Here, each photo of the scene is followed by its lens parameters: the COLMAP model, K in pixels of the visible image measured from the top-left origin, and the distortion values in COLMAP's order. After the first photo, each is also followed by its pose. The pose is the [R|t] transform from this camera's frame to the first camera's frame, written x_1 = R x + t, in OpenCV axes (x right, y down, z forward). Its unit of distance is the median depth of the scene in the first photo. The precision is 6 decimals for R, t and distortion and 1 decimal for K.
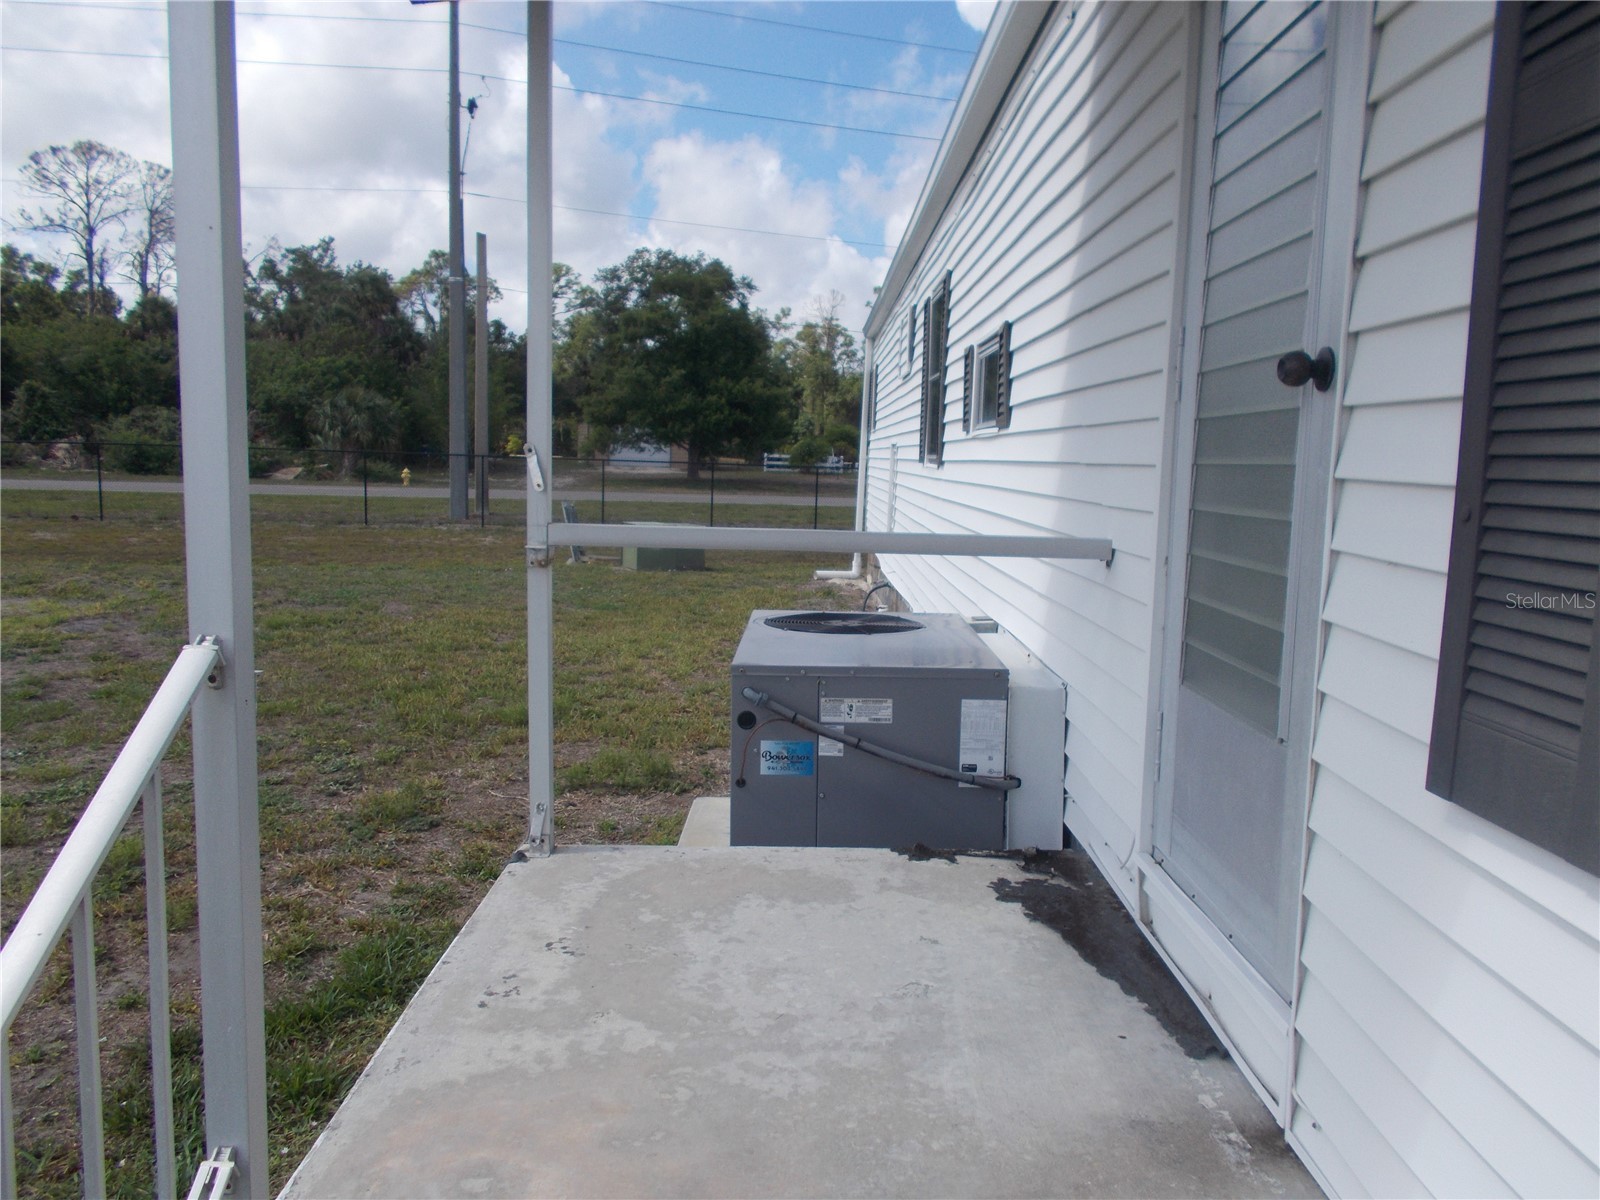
lens RADIAL K [[1233.7, 0, 803.2], [0, 1233.7, 605.4], [0, 0, 1]] dist [0.042266, 0.001407]
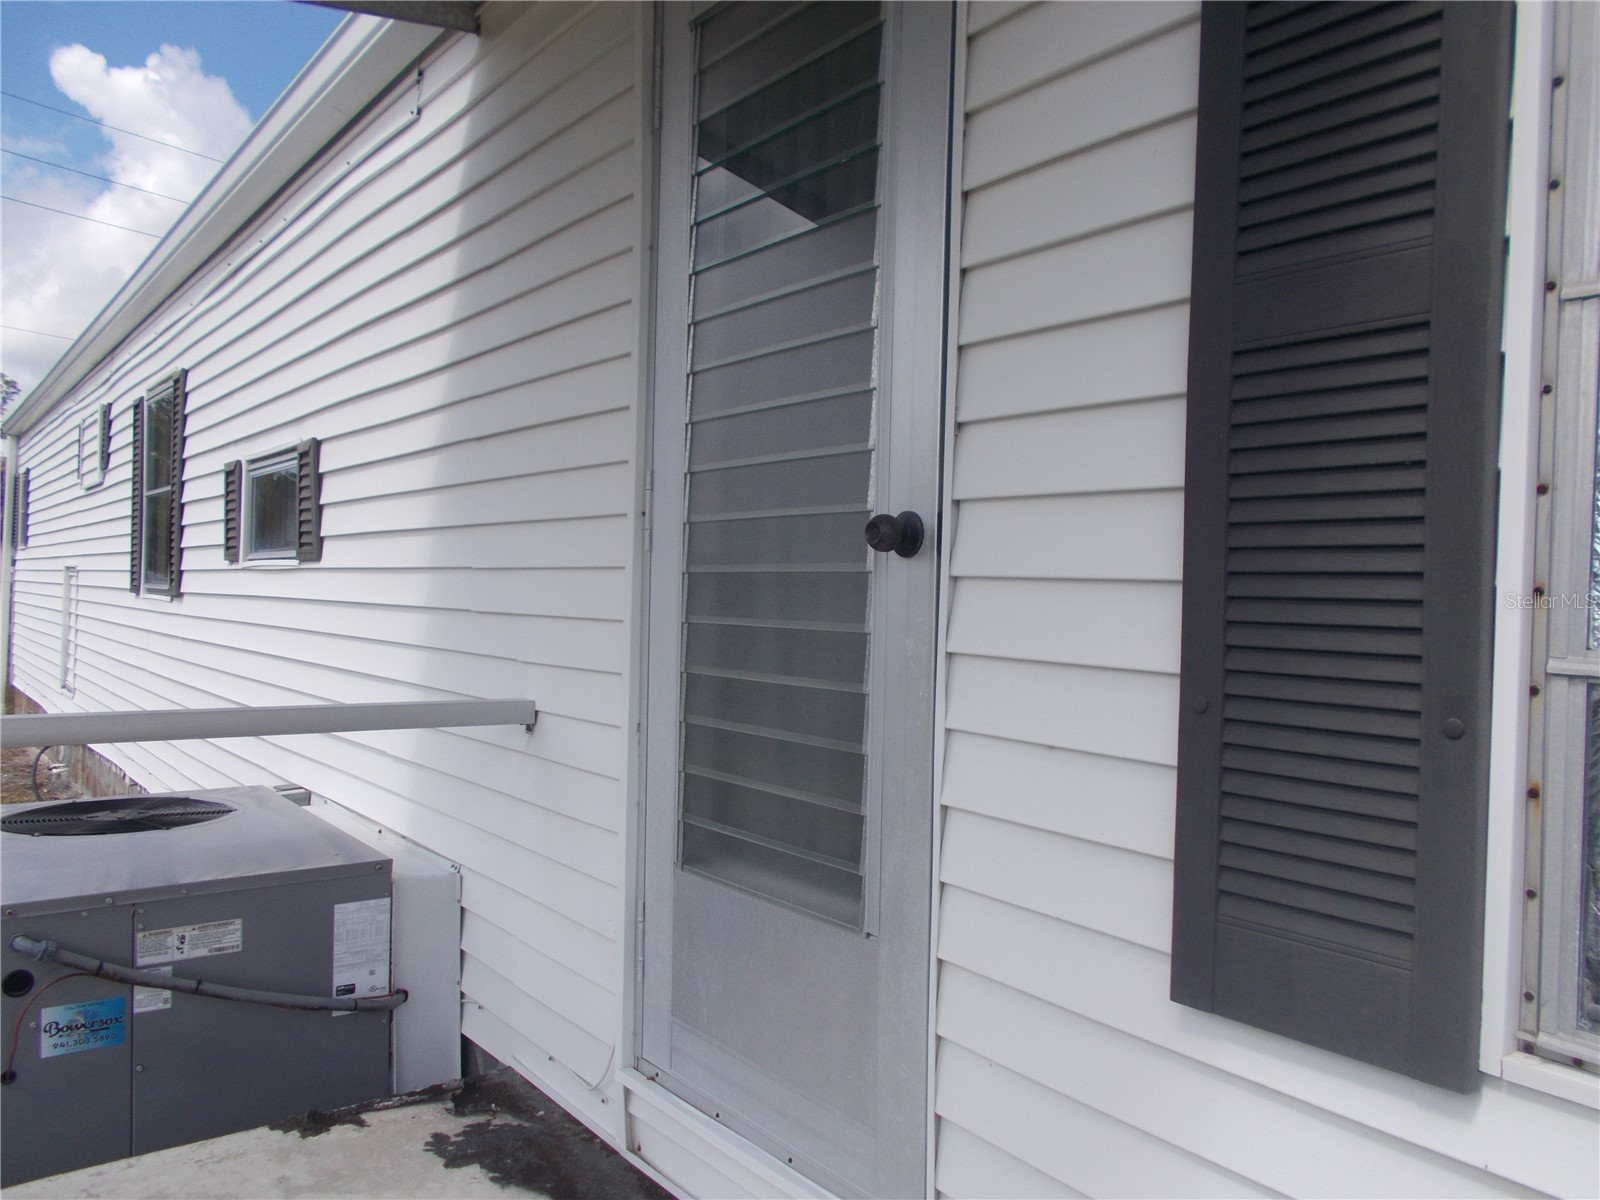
lens RADIAL K [[1229.6, 0, 798.5], [0, 1229.6, 630.8], [0, 0, 1]] dist [0.054801, -0.063851]
pose [[0.799673, -0.015820, 0.600227, -0.111017], [0.061407, 0.996566, -0.055547, -0.037943], [-0.597287, 0.081277, 0.797899, 0.169592]]
